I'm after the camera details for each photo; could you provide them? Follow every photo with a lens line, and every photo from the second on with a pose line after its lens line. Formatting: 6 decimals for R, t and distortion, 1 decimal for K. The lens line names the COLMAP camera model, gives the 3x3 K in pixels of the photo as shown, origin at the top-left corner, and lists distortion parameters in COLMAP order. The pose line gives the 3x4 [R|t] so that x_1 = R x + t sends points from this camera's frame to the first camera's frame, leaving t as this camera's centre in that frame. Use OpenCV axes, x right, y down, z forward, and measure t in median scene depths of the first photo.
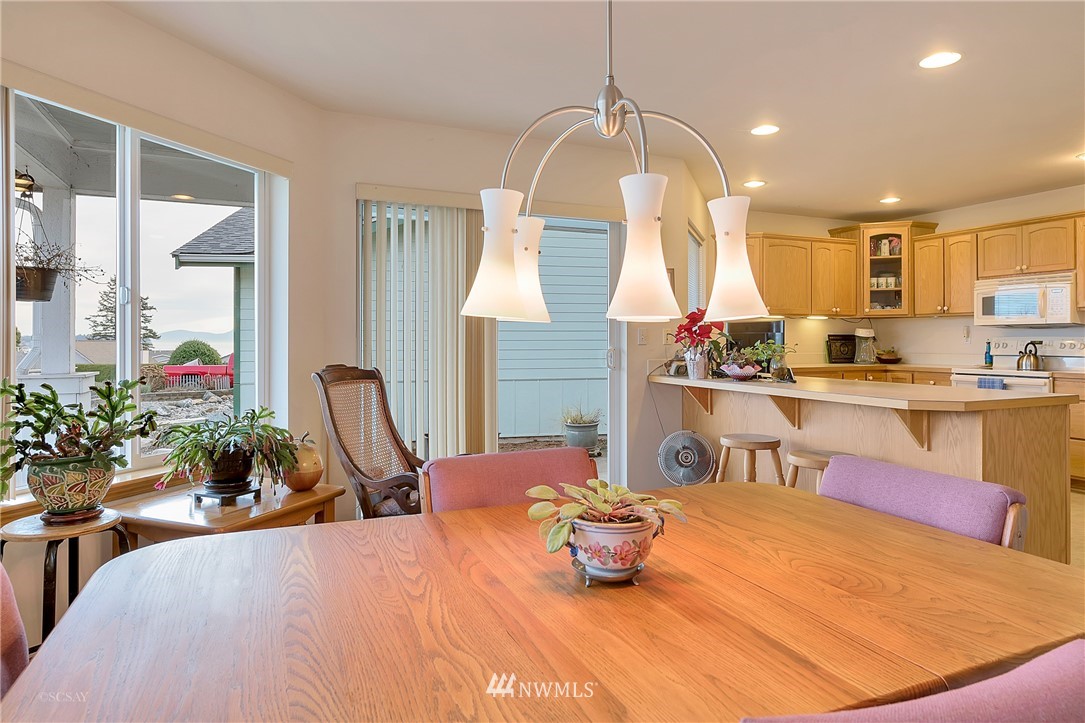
lens RADIAL K [[647.4, 0, 541.6], [0, 647.4, 341.3], [0, 0, 1]] dist [-0.000572, 0.000016]
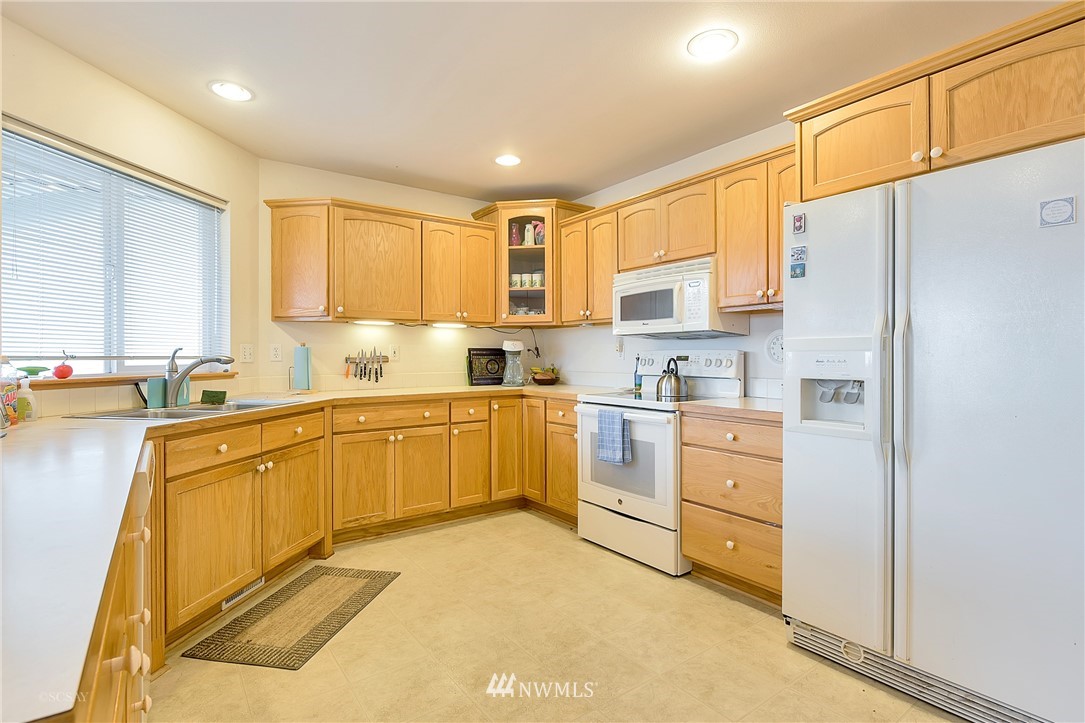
lens RADIAL K [[526.4, 0, 542.5], [0, 526.4, 361.5], [0, 0, 1]] dist [0.000796, -0.000047]
pose [[0.976019, -0.005859, 0.217605, 0.412762], [0.003560, 0.999934, 0.010953, -0.001227], [-0.217655, -0.009916, 0.975975, 0.387786]]
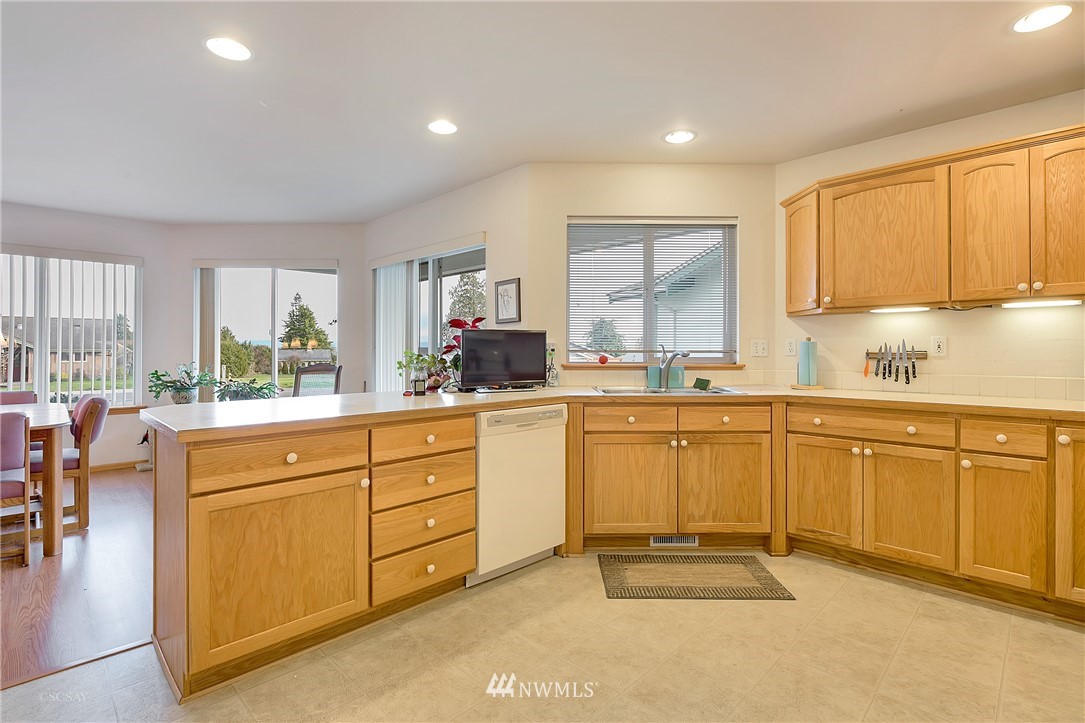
lens RADIAL K [[515.5, 0, 538.4], [0, 515.5, 353.9], [0, 0, 1]] dist [-0.000371, -0.000209]
pose [[0.367361, 0.006428, -0.930056, 0.671650], [-0.001392, 0.999979, 0.006362, -0.001563], [0.930077, -0.001043, 0.367362, 0.528294]]
